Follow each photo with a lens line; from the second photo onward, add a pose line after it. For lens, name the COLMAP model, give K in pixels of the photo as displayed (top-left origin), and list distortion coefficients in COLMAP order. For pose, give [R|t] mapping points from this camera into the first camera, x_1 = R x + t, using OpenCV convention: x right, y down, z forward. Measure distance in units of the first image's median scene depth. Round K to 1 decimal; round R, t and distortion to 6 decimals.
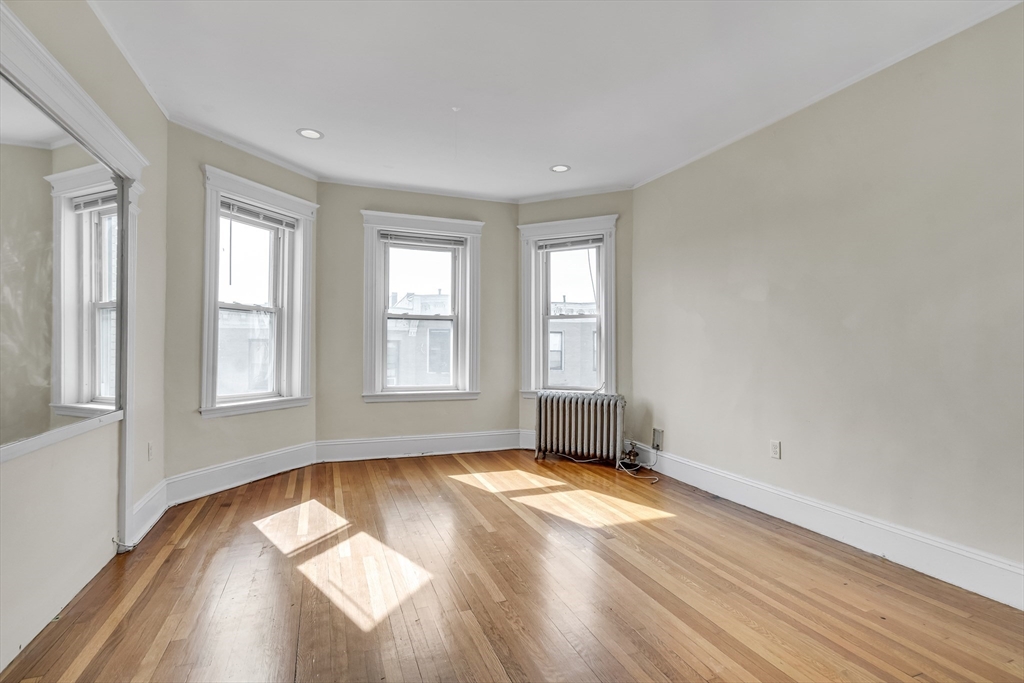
lens RADIAL K [[491.1, 0, 508.2], [0, 491.1, 345.3], [0, 0, 1]] dist [0.004121, 0.000946]
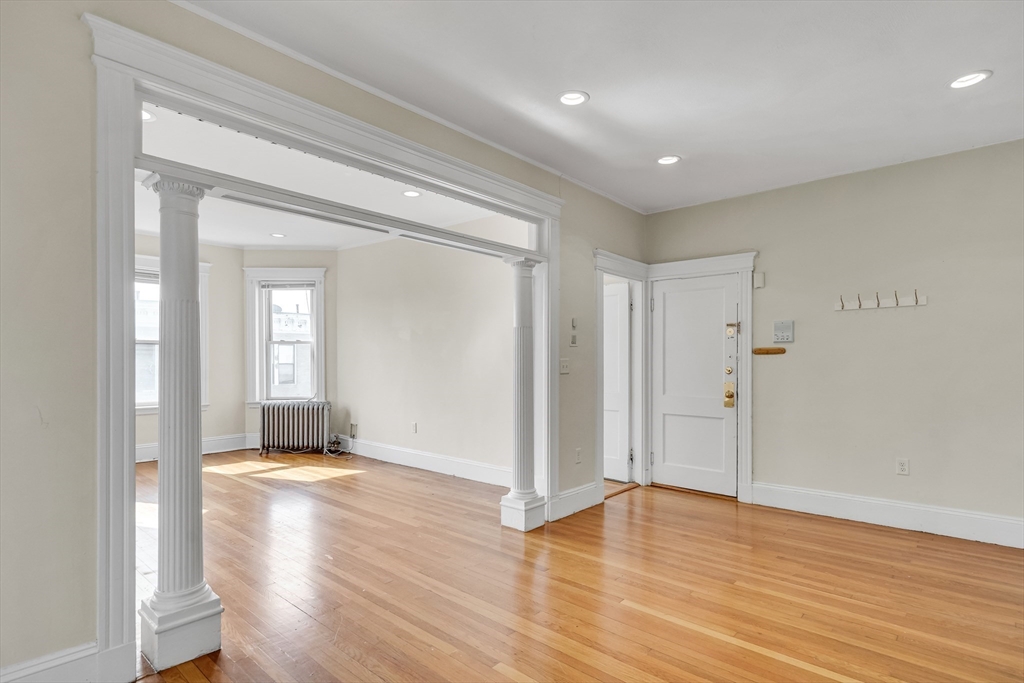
lens RADIAL K [[528.0, 0, 509.5], [0, 528.0, 361.5], [0, 0, 1]] dist [-0.002367, 0.000882]
pose [[0.883403, -0.008492, 0.468537, -0.013276], [0.002681, 0.999911, 0.013068, -0.028546], [-0.468606, -0.010288, 0.883347, -0.543309]]
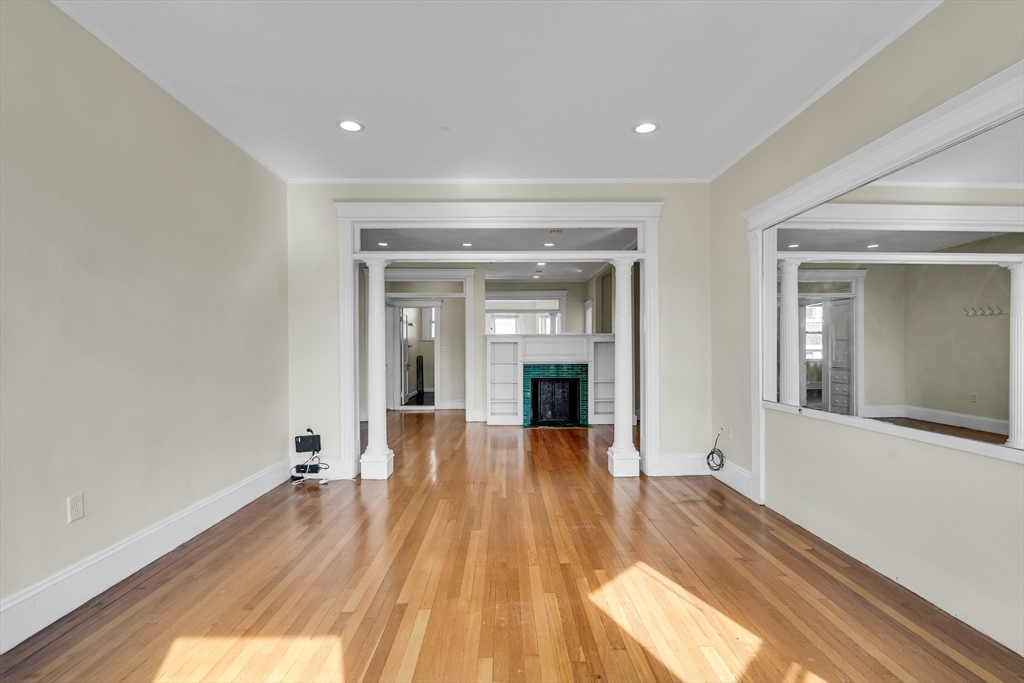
lens RADIAL K [[491.1, 0, 512.5], [0, 491.1, 344.6], [0, 0, 1]] dist [0.004121, 0.000946]
pose [[-0.943753, -0.000664, 0.330649, -0.170636], [-0.004684, 0.999924, -0.011360, -0.003621], [-0.330617, -0.012270, -0.943685, 1.016240]]
